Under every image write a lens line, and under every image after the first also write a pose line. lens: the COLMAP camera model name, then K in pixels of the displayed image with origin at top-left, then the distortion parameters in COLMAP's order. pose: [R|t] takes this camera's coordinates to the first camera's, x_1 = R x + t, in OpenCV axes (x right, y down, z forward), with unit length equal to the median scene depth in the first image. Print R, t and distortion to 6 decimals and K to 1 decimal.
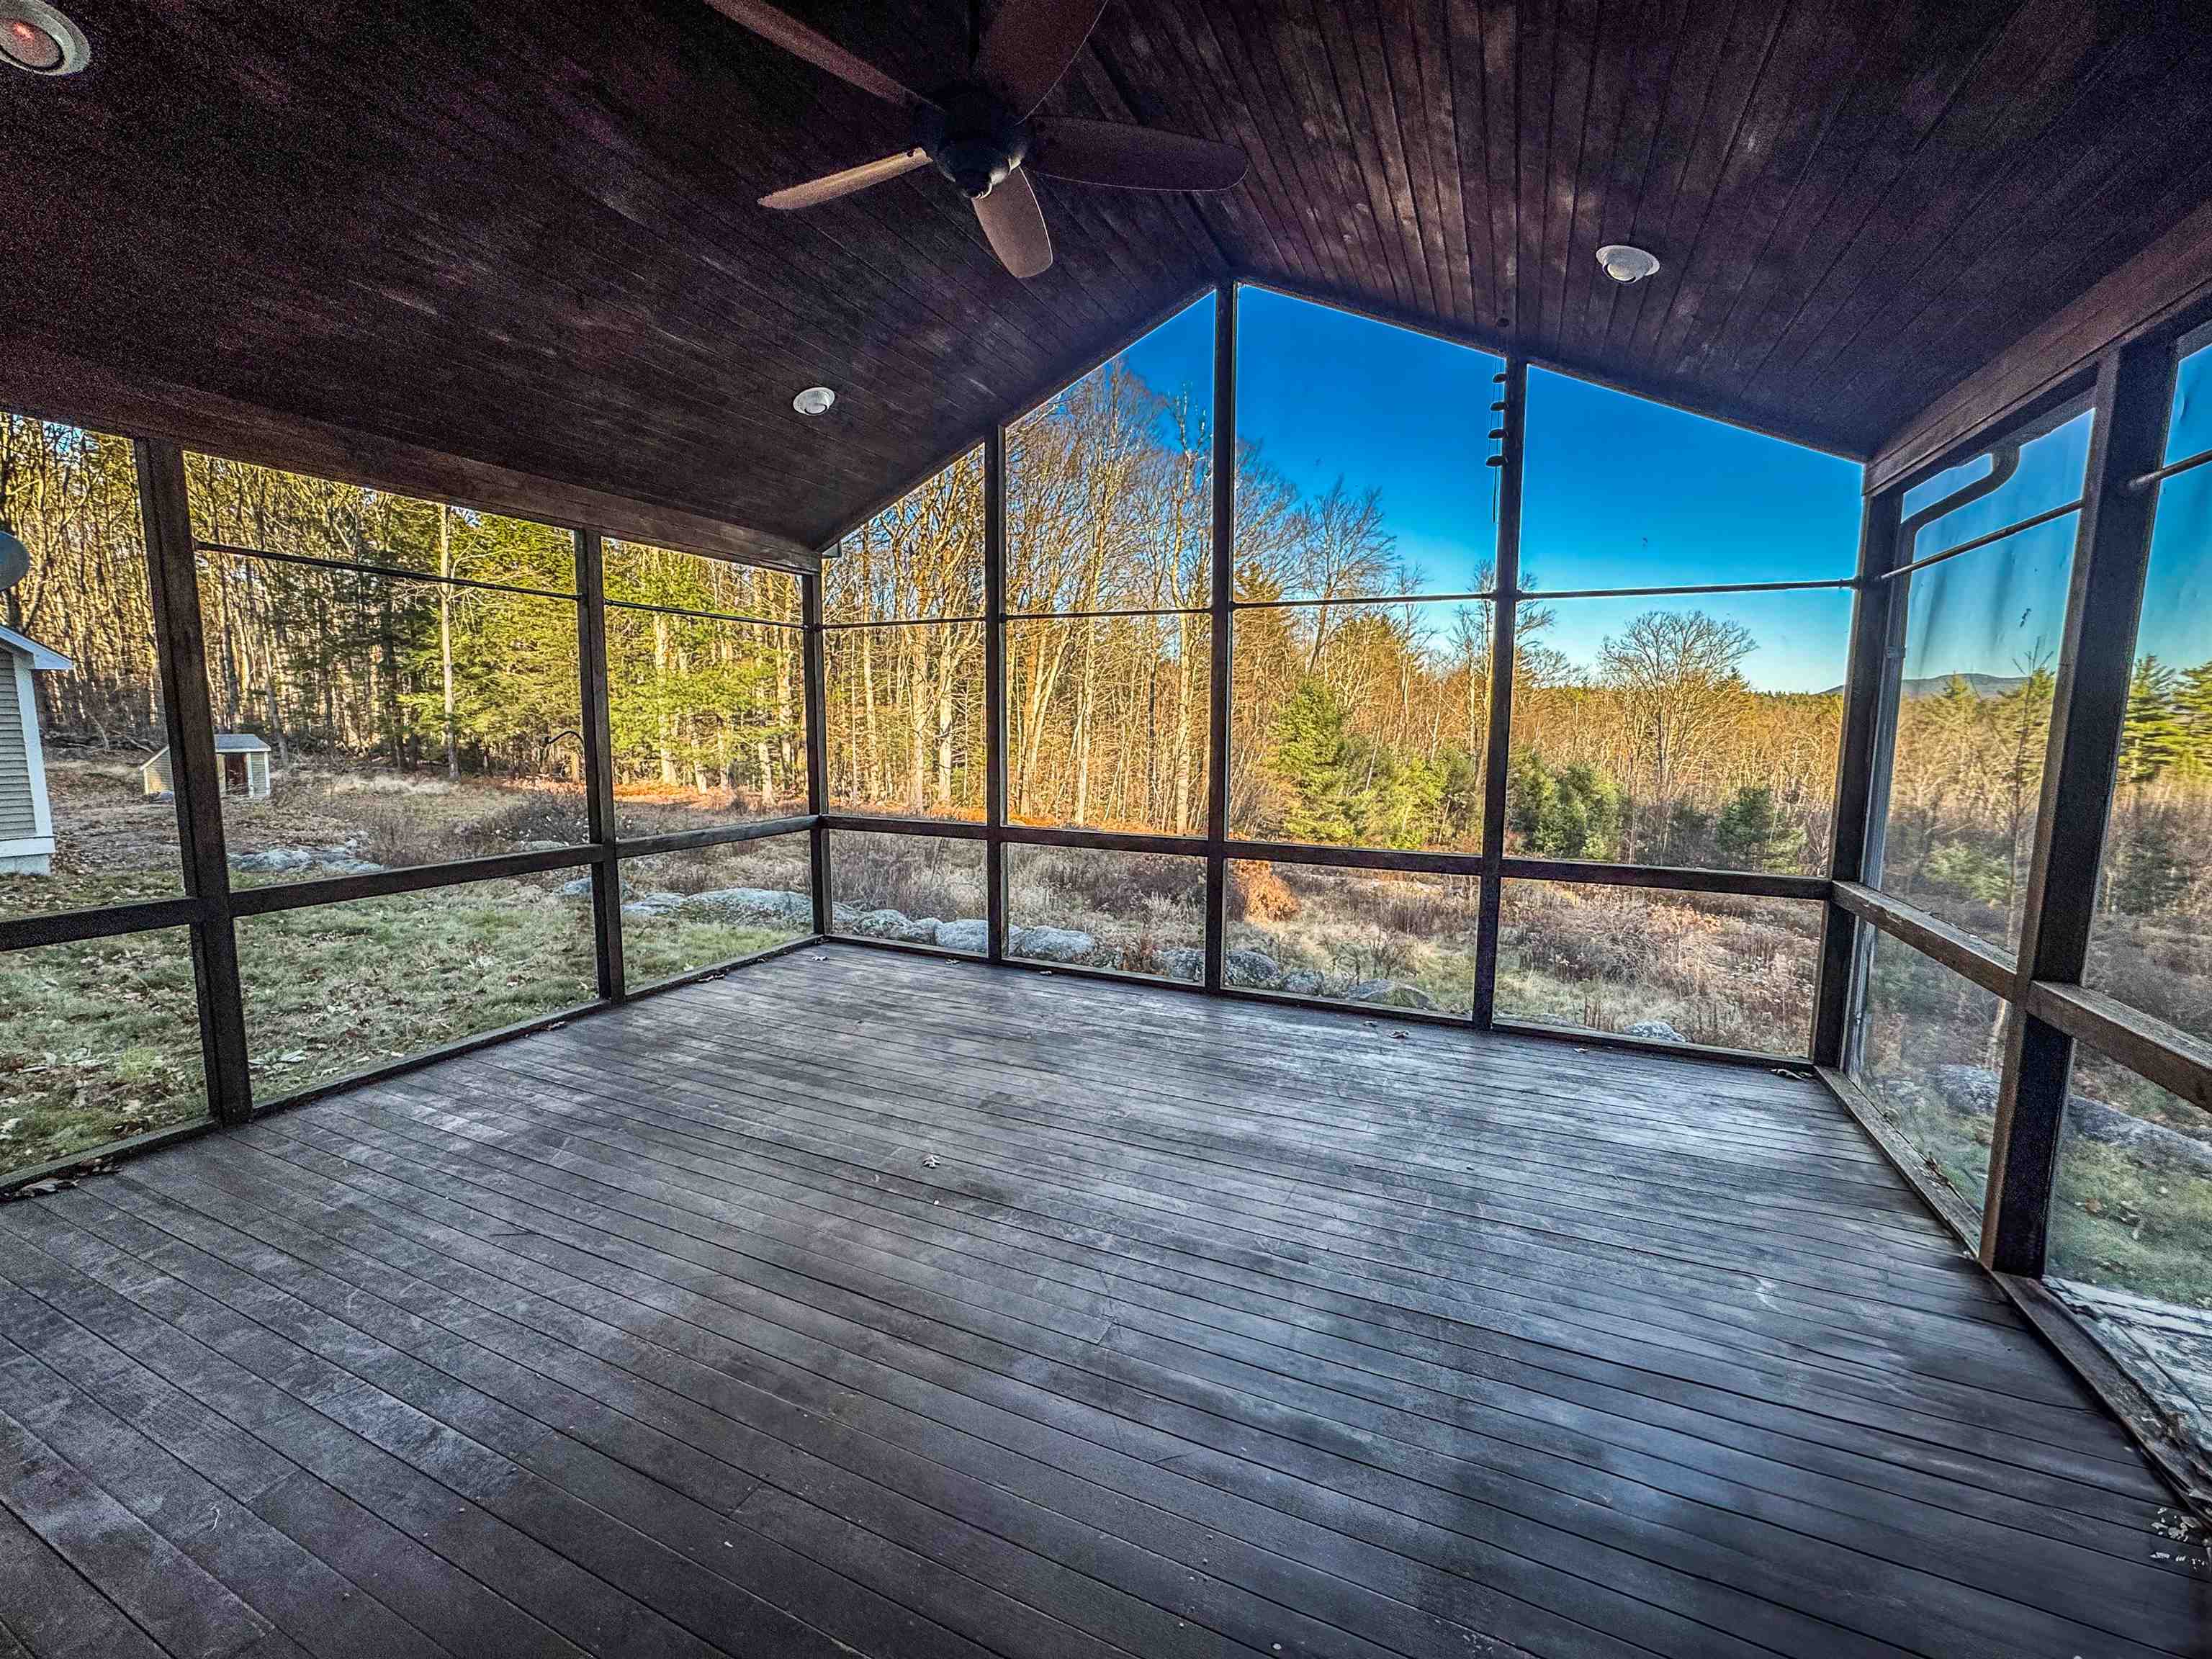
lens RADIAL K [[883.4, 0, 1095.1], [0, 883.4, 825.3], [0, 0, 1]] dist [-0.009542, 0.000396]
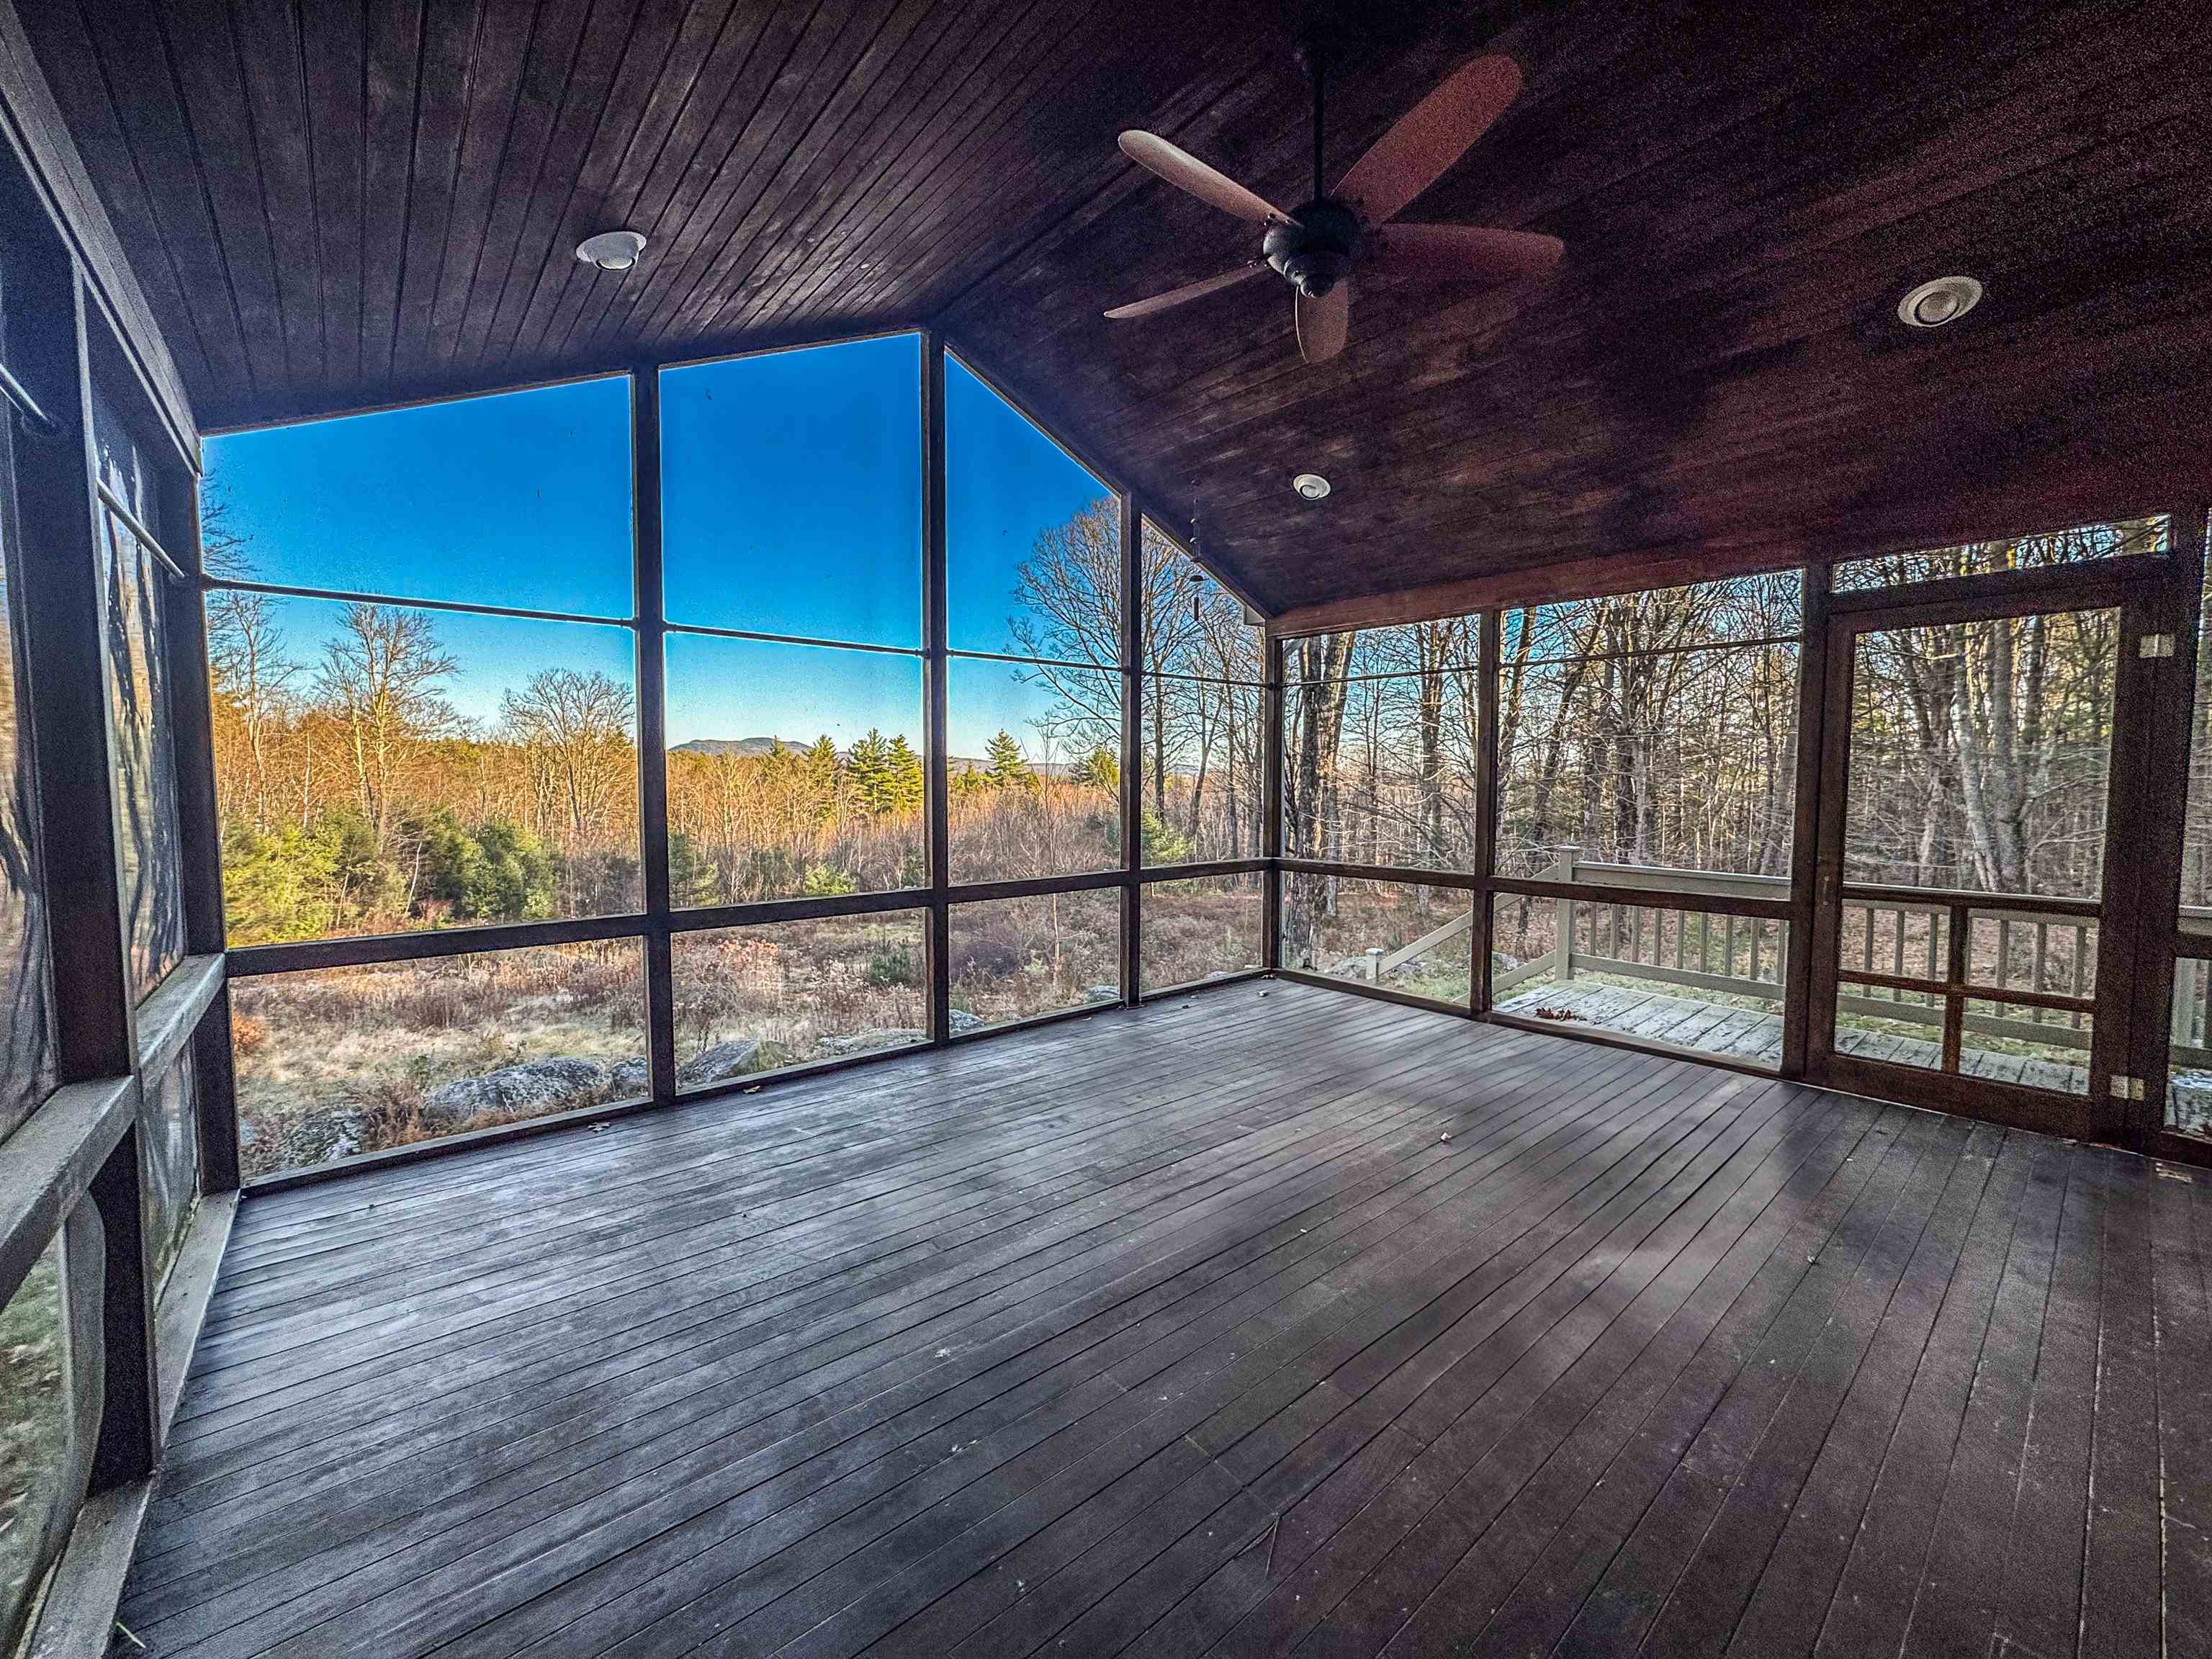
lens RADIAL K [[883.4, 0, 1095.1], [0, 883.4, 825.3], [0, 0, 1]] dist [-0.009542, 0.000396]
pose [[0.438520, -0.055309, 0.897018, -0.626556], [0.110610, 0.993838, 0.007205, -0.036007], [-0.891889, 0.096060, 0.441935, 0.389663]]
